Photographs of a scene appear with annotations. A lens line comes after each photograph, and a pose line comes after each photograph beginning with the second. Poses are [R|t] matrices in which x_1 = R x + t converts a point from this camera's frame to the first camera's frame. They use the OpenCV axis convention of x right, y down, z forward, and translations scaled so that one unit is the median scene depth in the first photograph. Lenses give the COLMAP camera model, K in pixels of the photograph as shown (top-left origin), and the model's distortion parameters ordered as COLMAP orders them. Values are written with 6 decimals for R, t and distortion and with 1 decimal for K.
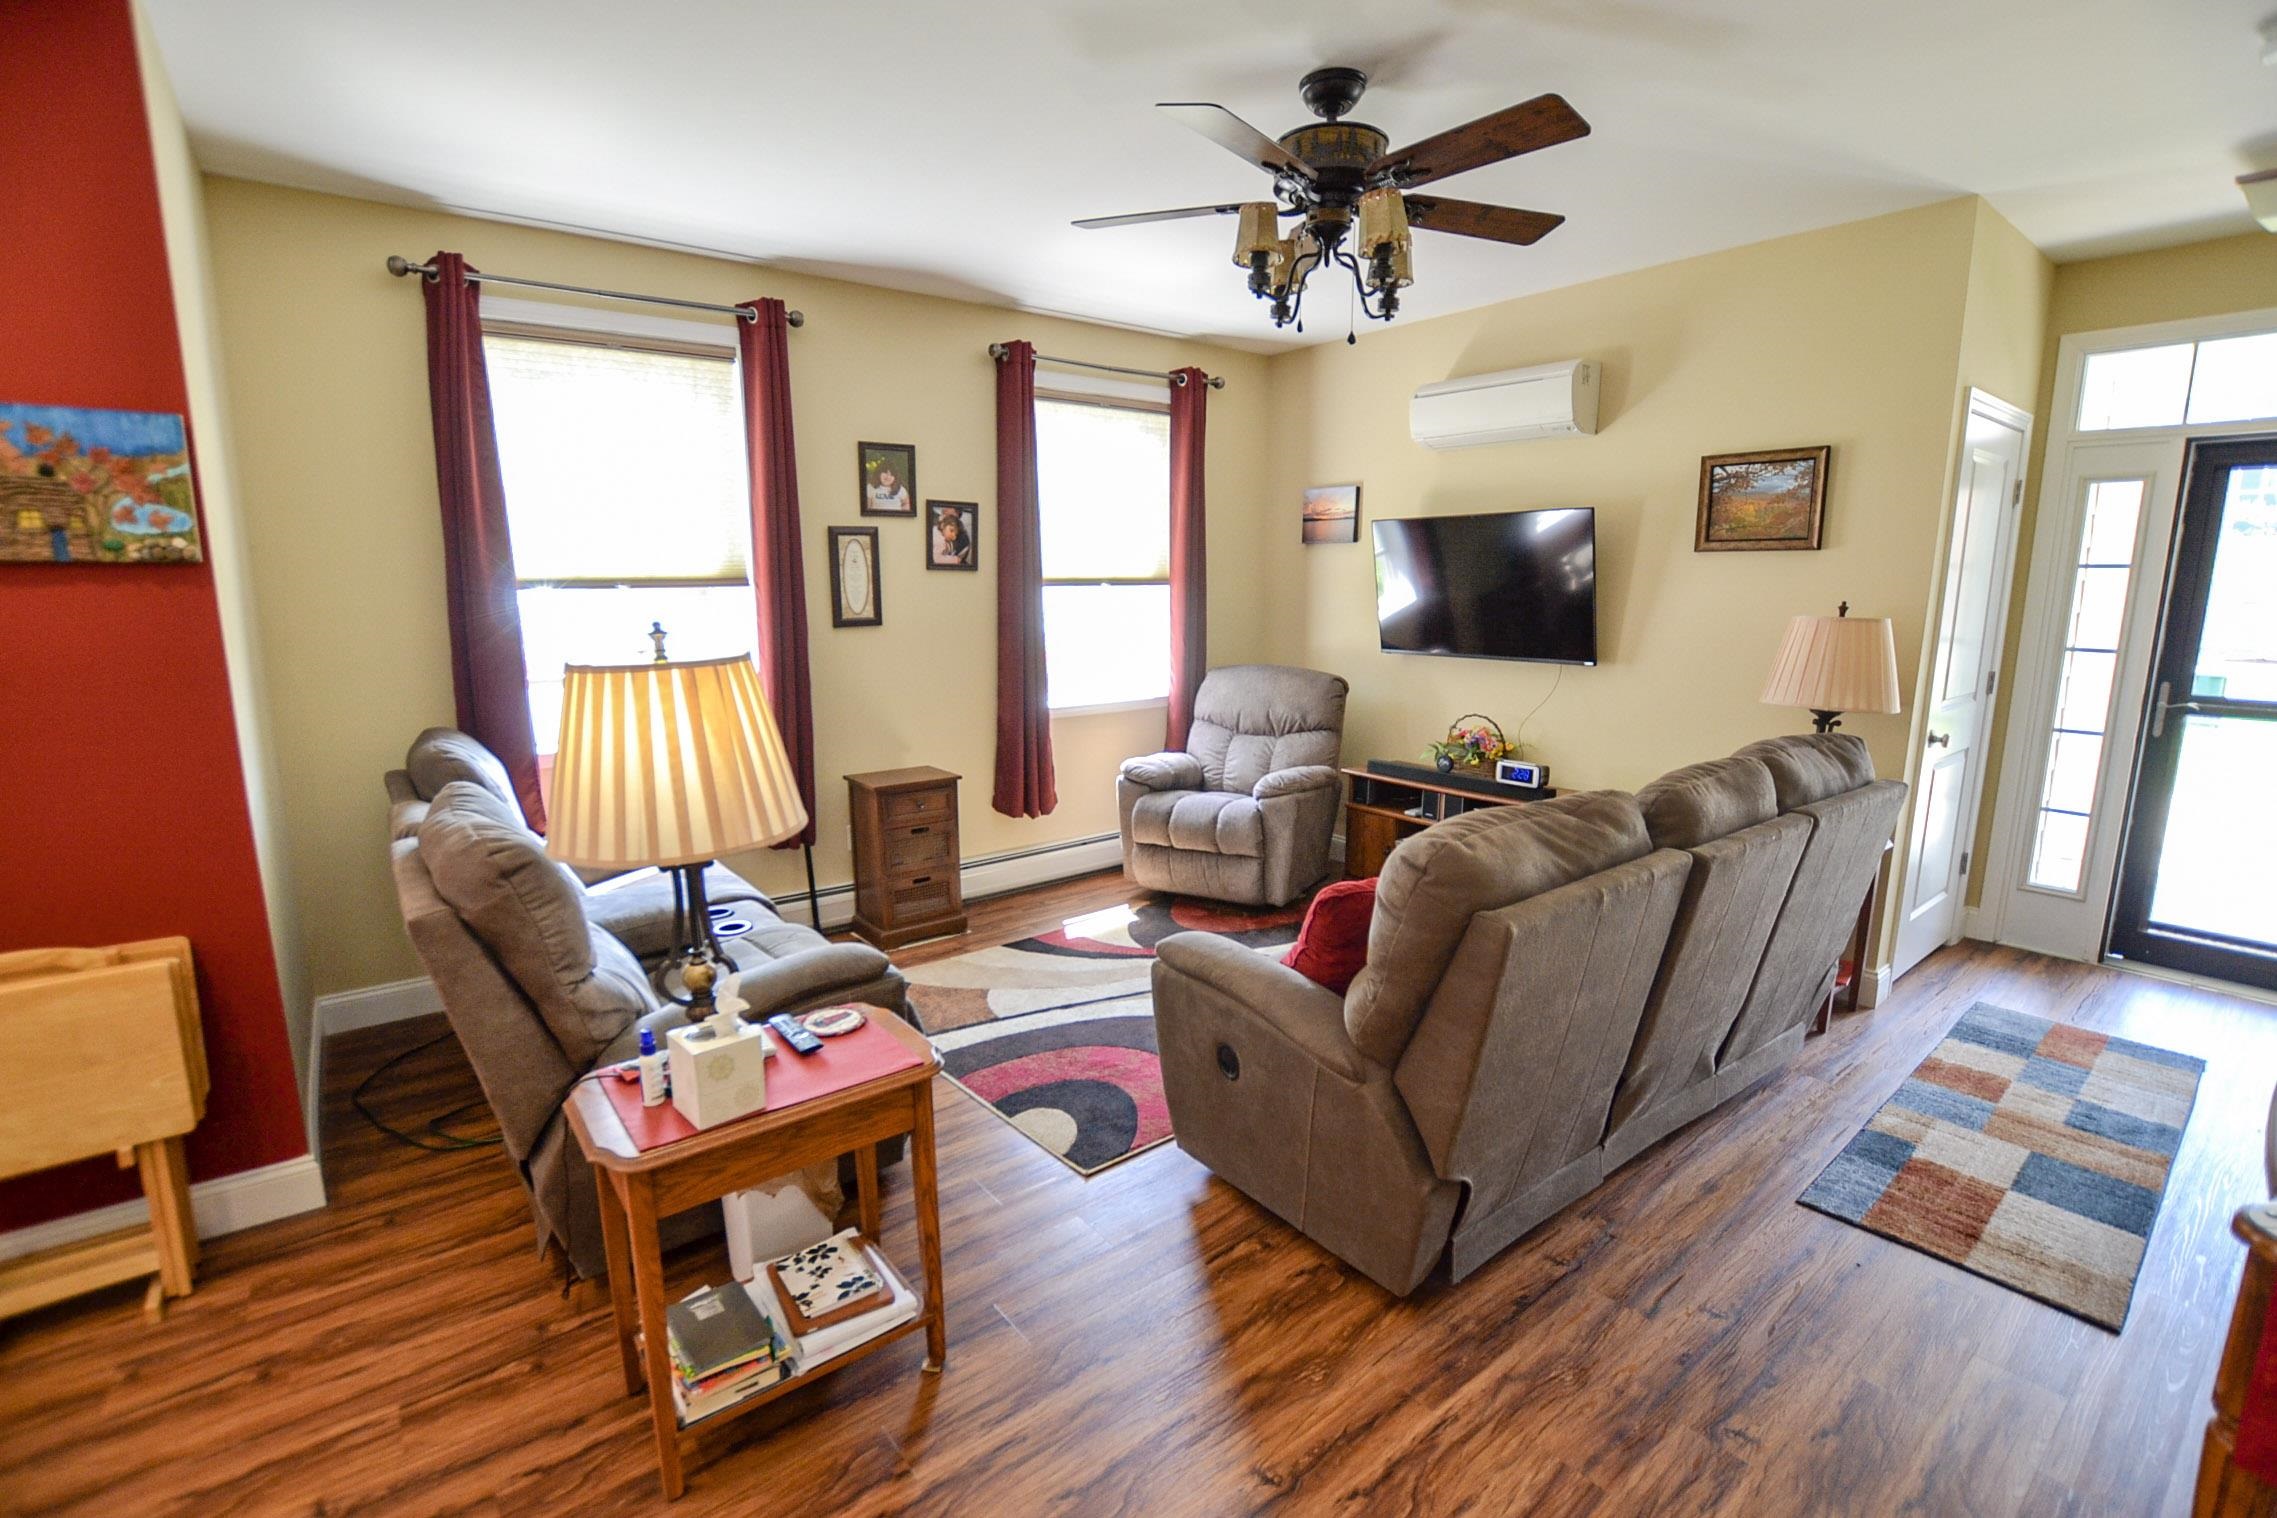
lens RADIAL K [[1021.1, 0, 1141.7], [0, 1021.1, 770.4], [0, 0, 1]] dist [-0.028037, -0.000027]
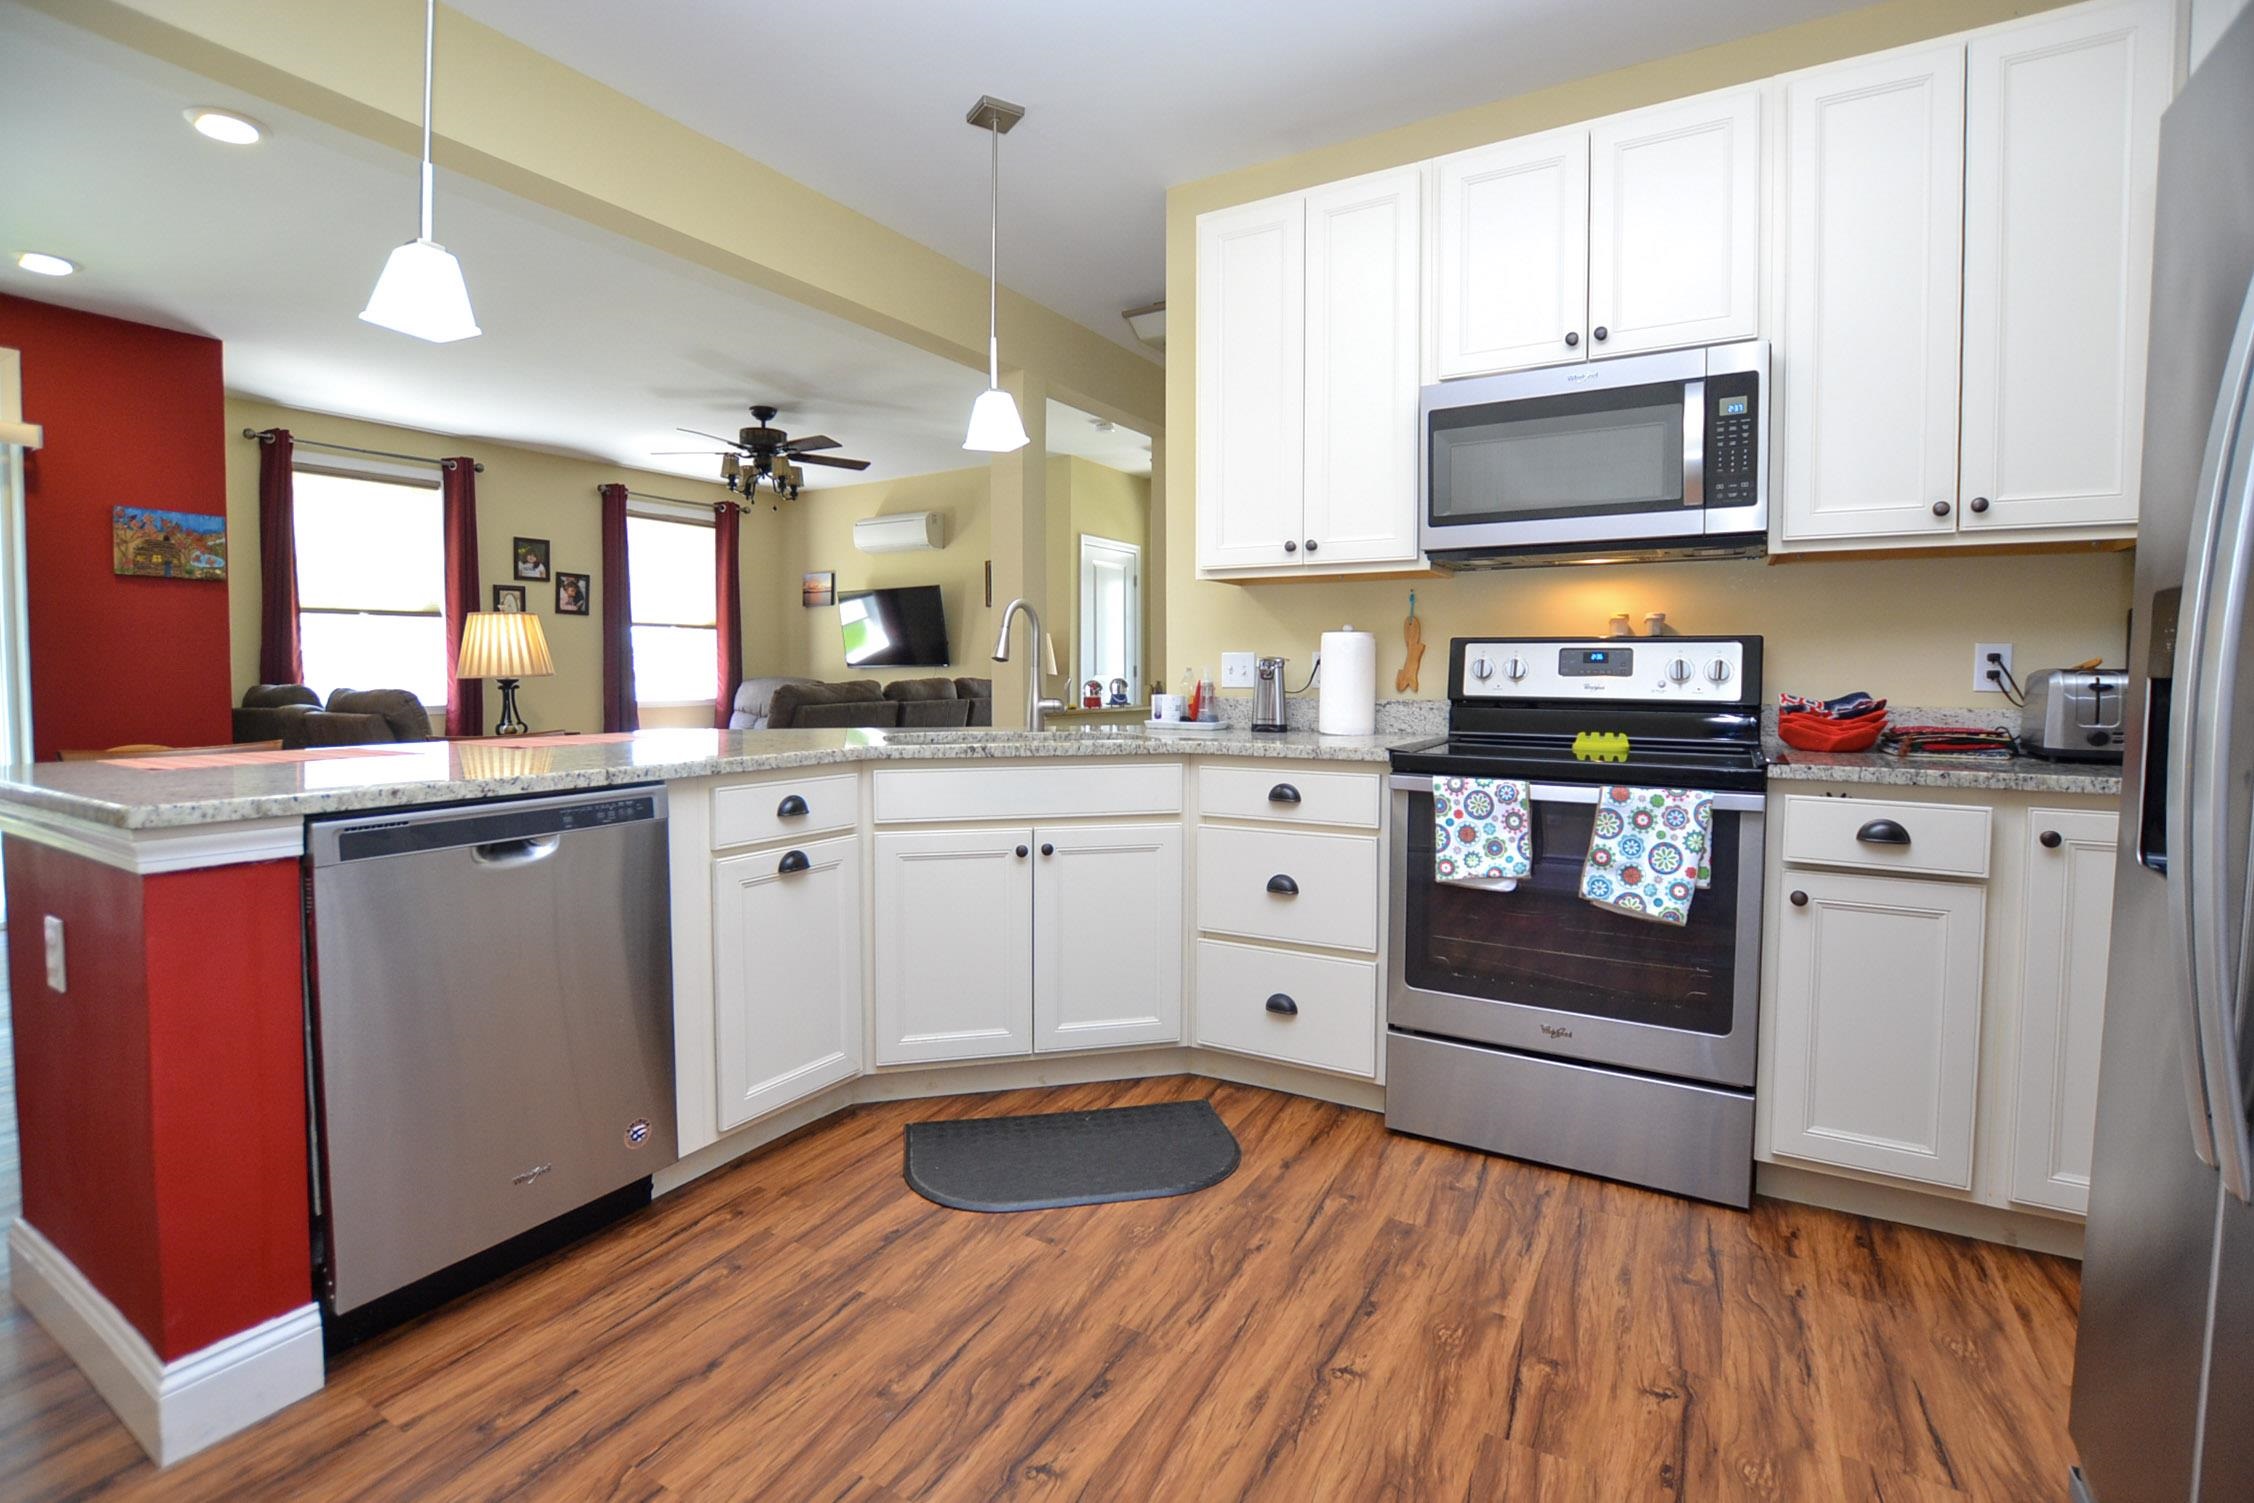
lens RADIAL K [[1020.0, 0, 1129.9], [0, 1020.0, 711.5], [0, 0, 1]] dist [-0.027336, -0.000210]
pose [[0.931639, -0.014839, 0.363083, 0.064051], [0.068231, 0.988538, -0.134673, 0.260598], [-0.356923, 0.150240, 0.921973, -0.873143]]
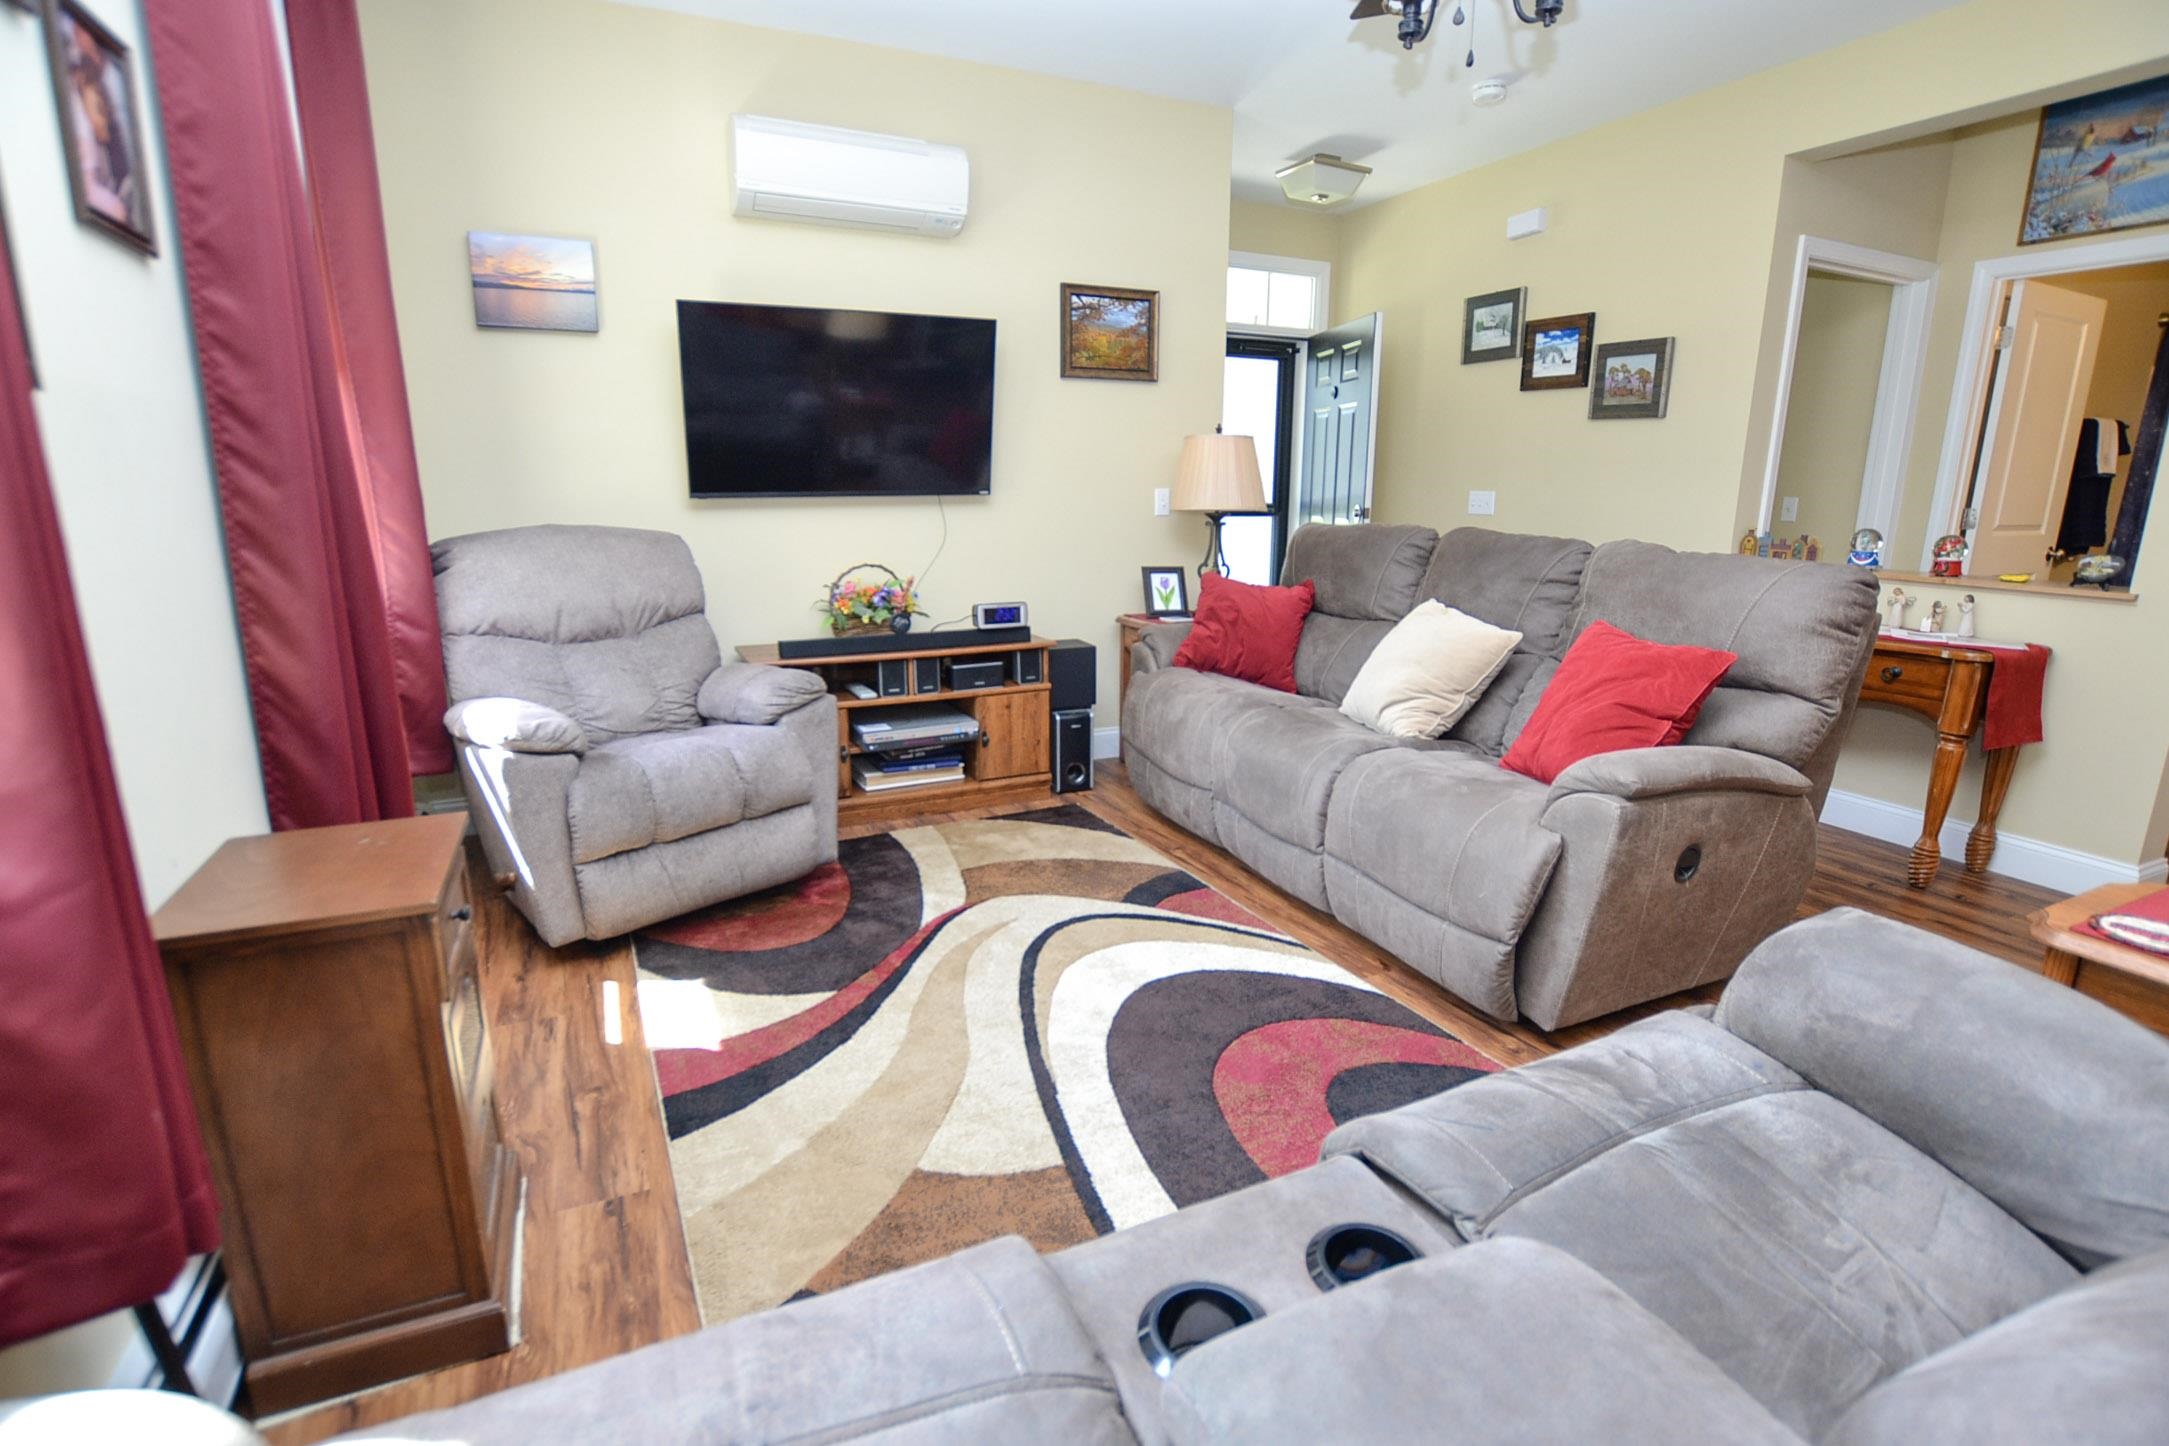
lens RADIAL K [[1023.7, 0, 1070.2], [0, 1023.7, 731.1], [0, 0, 1]] dist [-0.022052, 0.000607]
pose [[0.236755, -0.227969, 0.944445, -0.479826], [0.175400, 0.966139, 0.189235, -0.056782], [-0.955605, 0.120854, 0.268724, 0.689109]]
